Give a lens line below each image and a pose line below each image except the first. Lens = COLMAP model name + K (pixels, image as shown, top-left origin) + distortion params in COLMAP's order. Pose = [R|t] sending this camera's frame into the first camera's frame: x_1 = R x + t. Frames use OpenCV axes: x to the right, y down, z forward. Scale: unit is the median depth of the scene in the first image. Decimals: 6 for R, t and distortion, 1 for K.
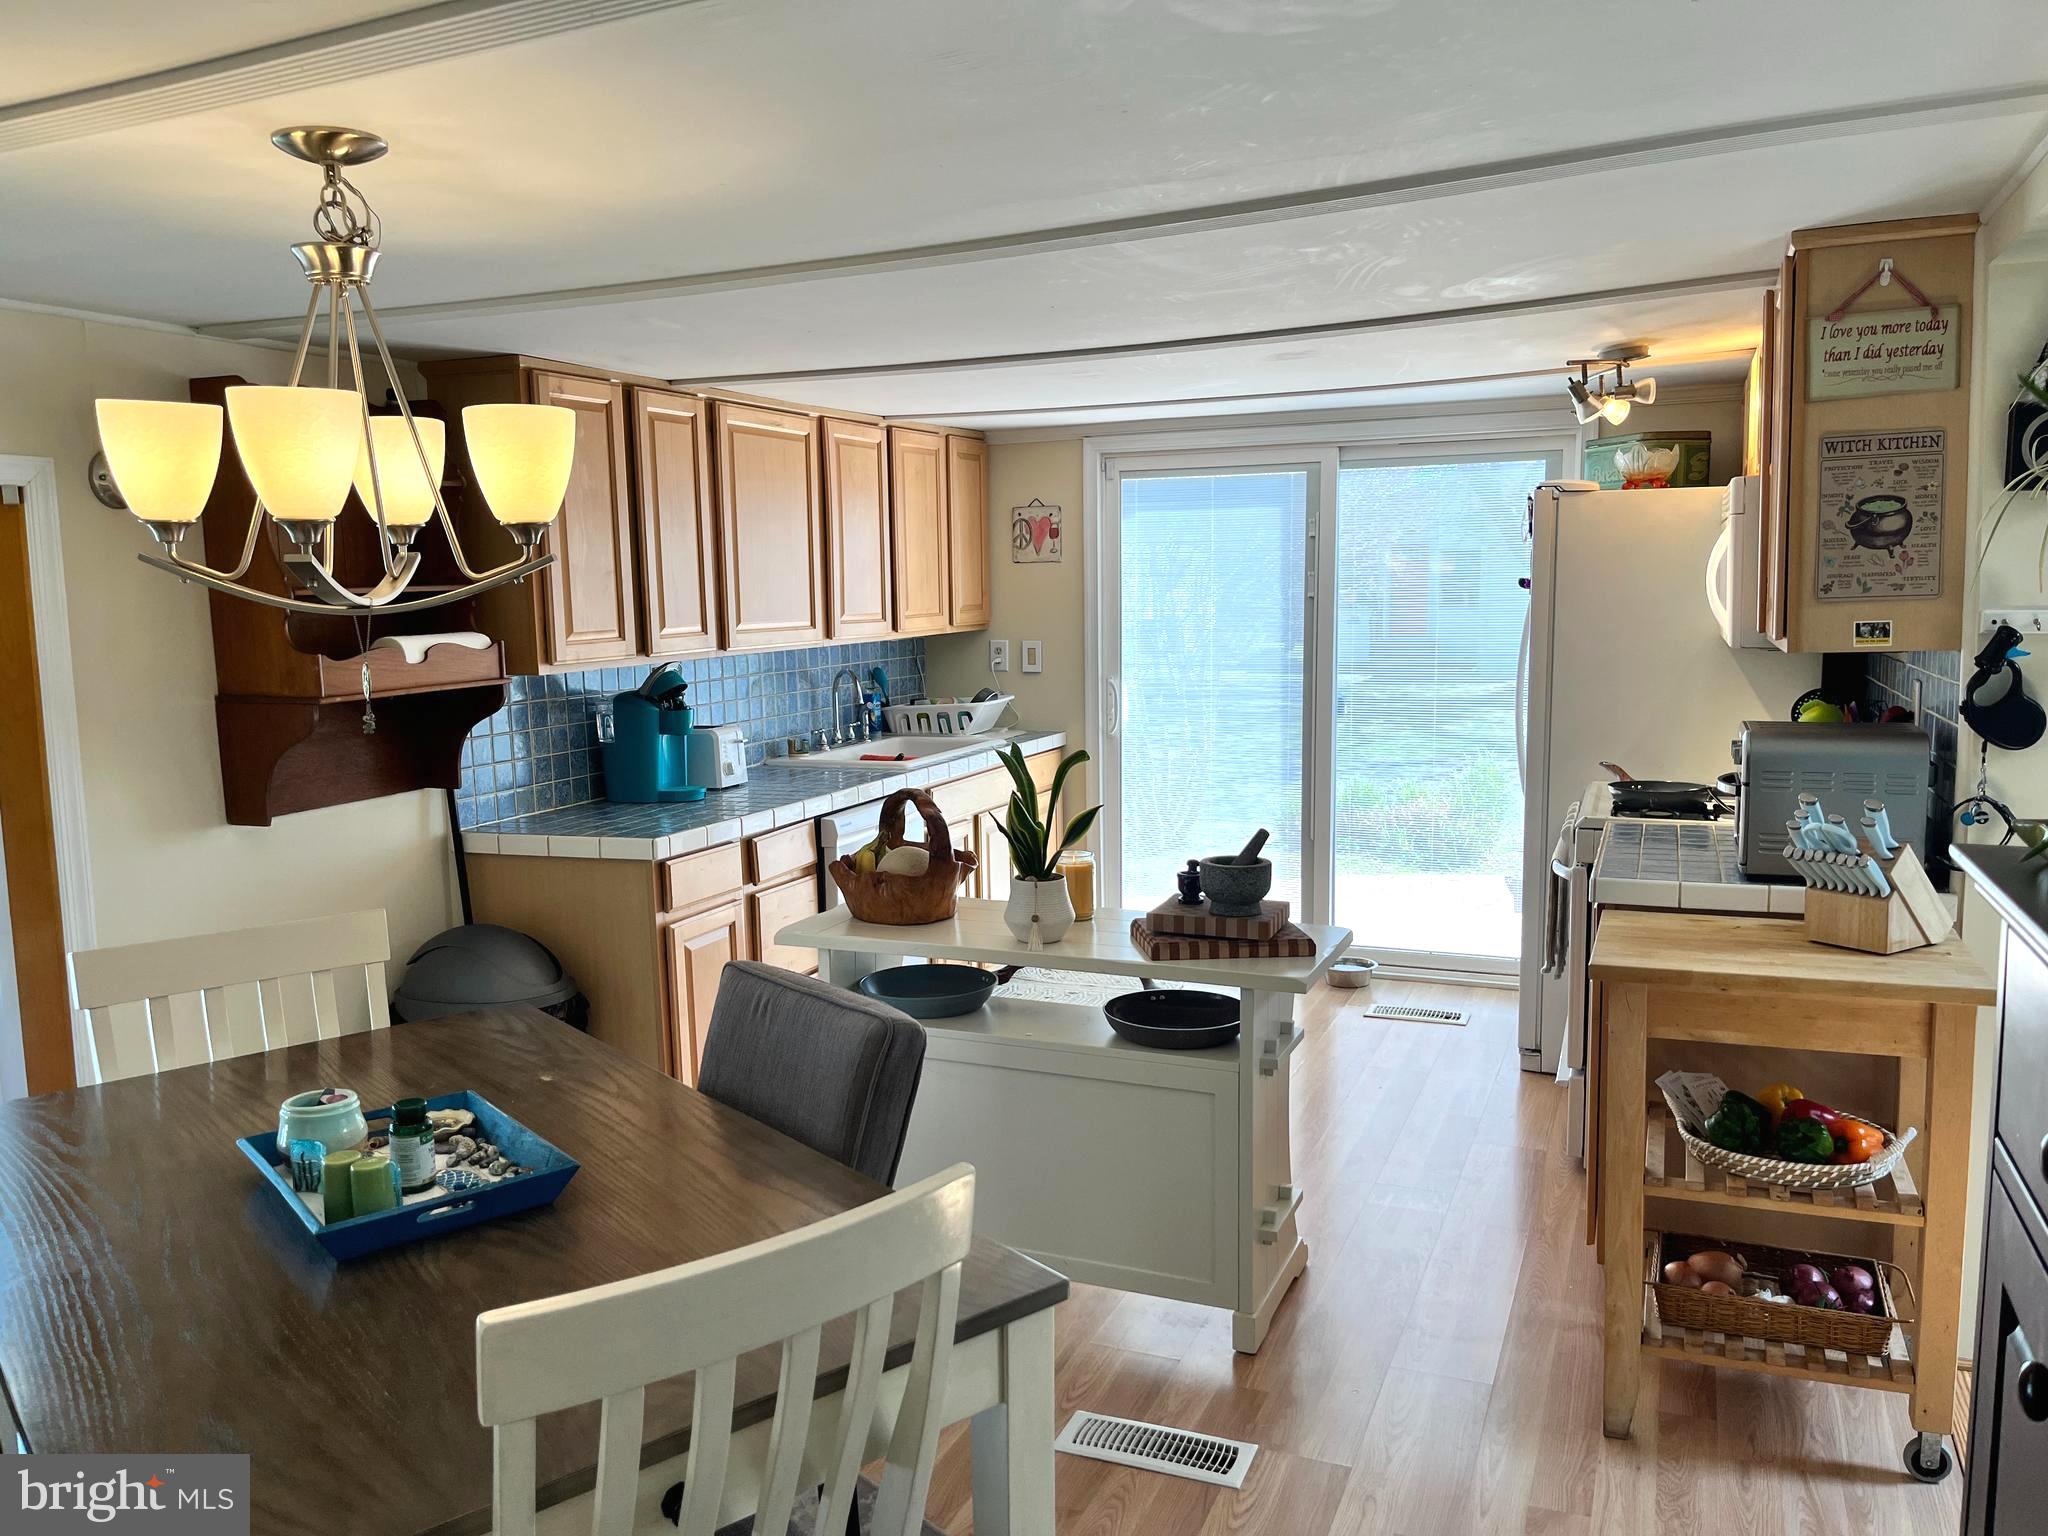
lens RADIAL K [[1582.4, 0, 1022.7], [0, 1582.4, 755.4], [0, 0, 1]] dist [0.105592, -0.130495]
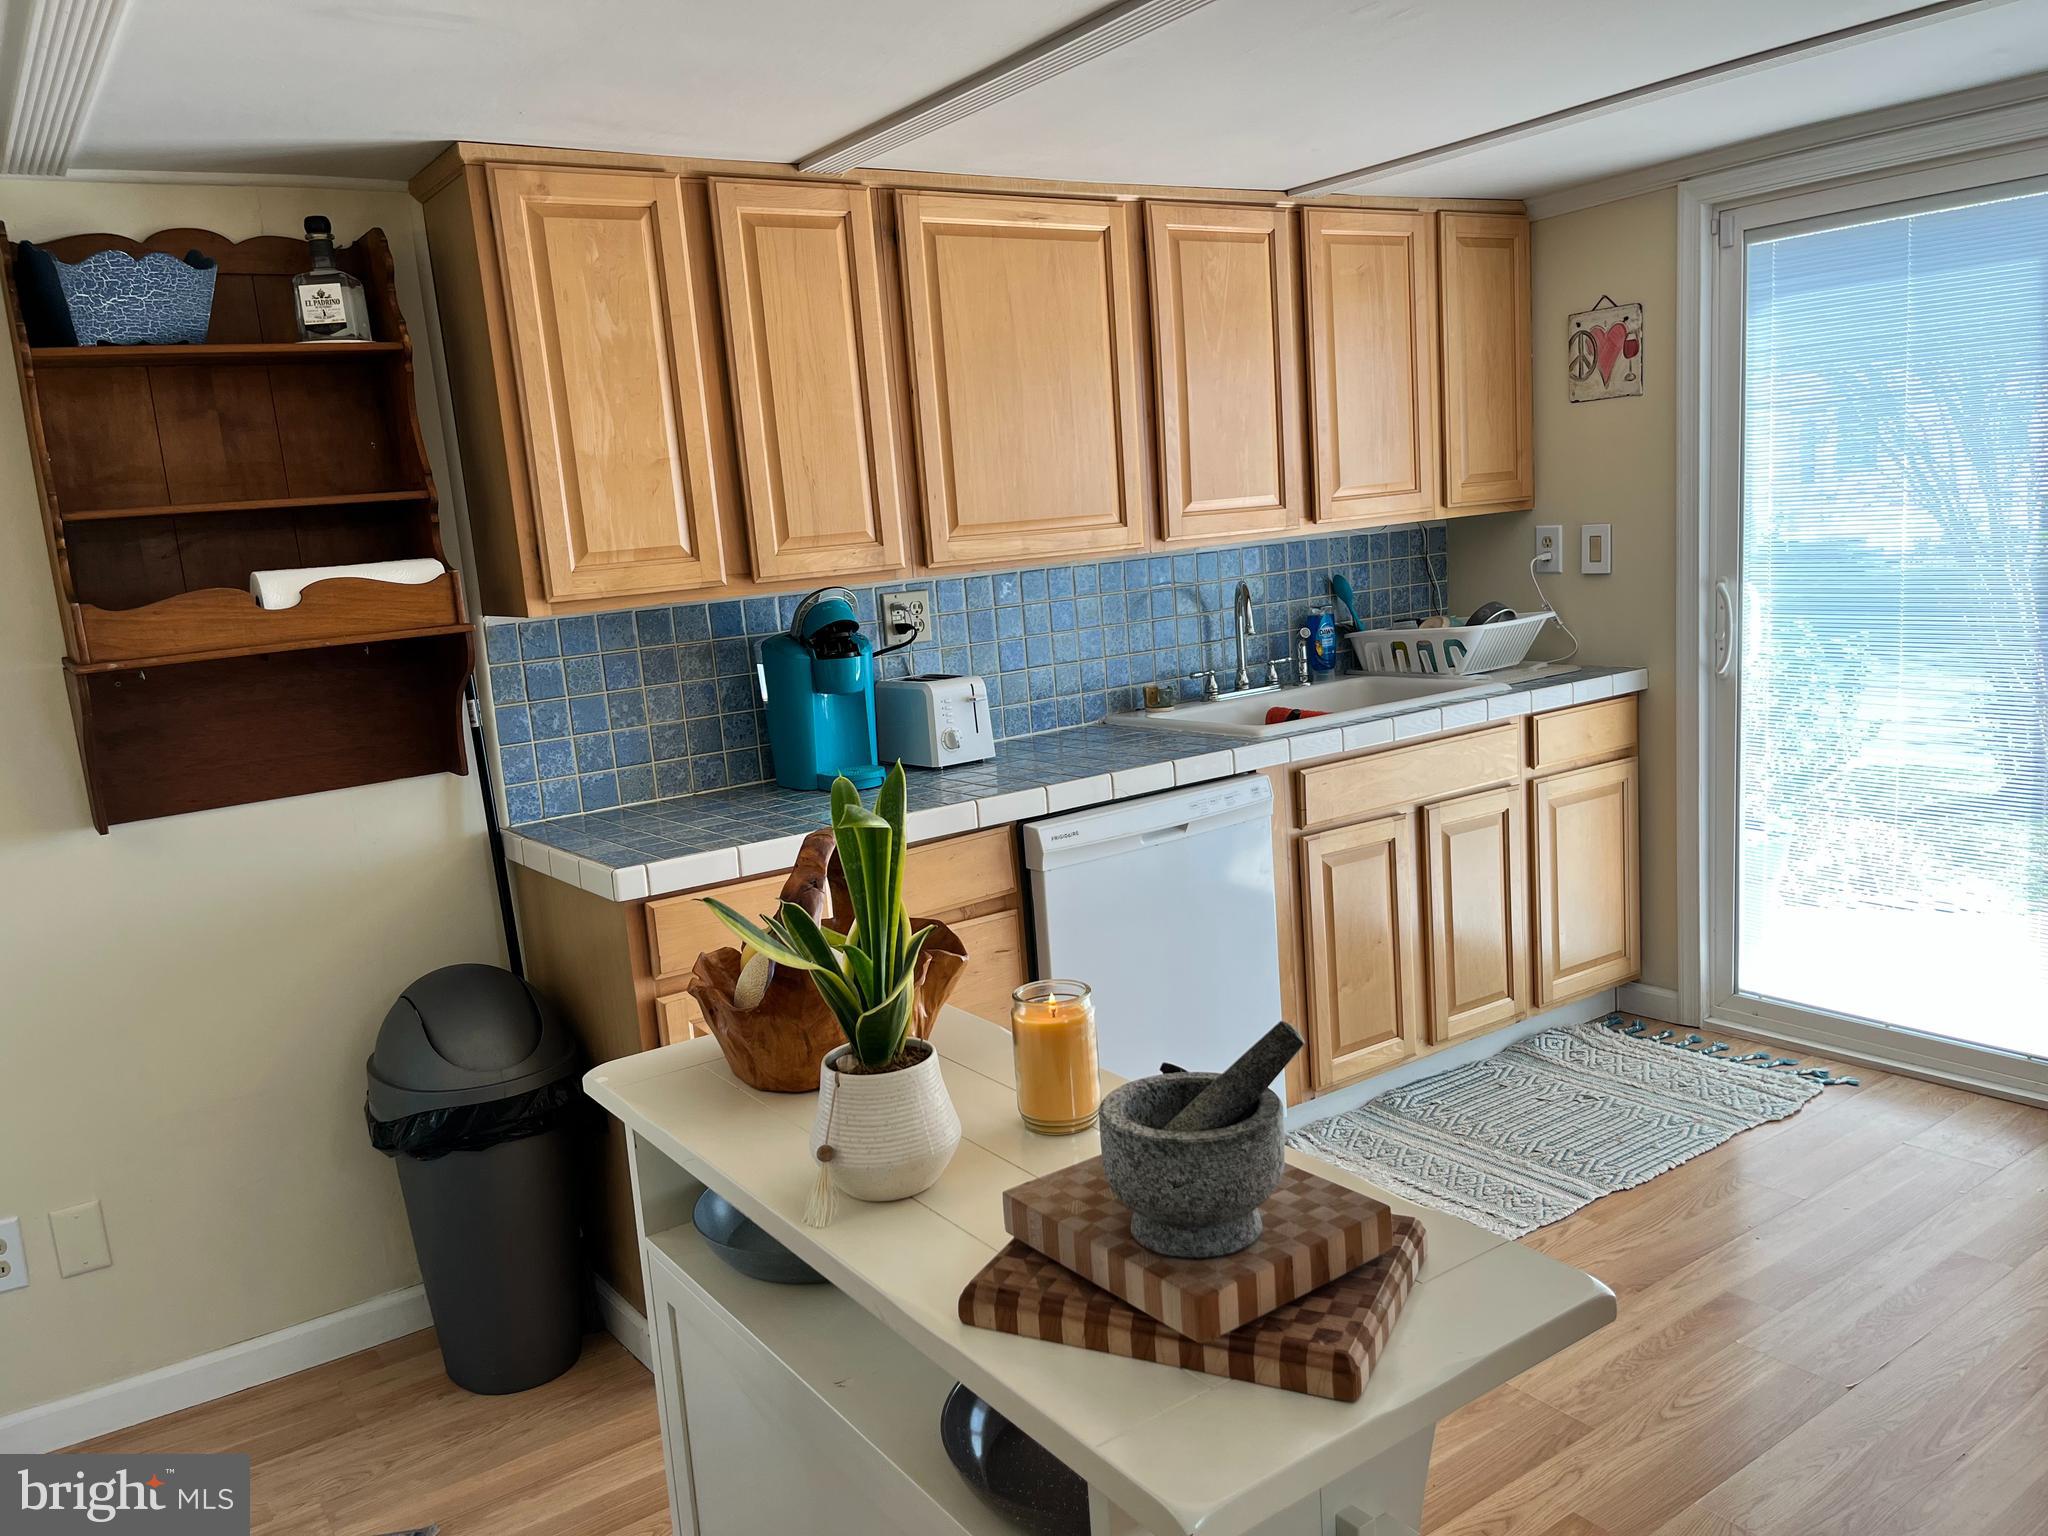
lens RADIAL K [[1582.4, 0, 1022.7], [0, 1582.4, 755.4], [0, 0, 1]] dist [0.105592, -0.130495]
pose [[0.849713, 0.034143, -0.526139, 0.174834], [0.001121, 0.997782, 0.066559, -0.026114], [0.527245, -0.057146, 0.847790, 0.373163]]
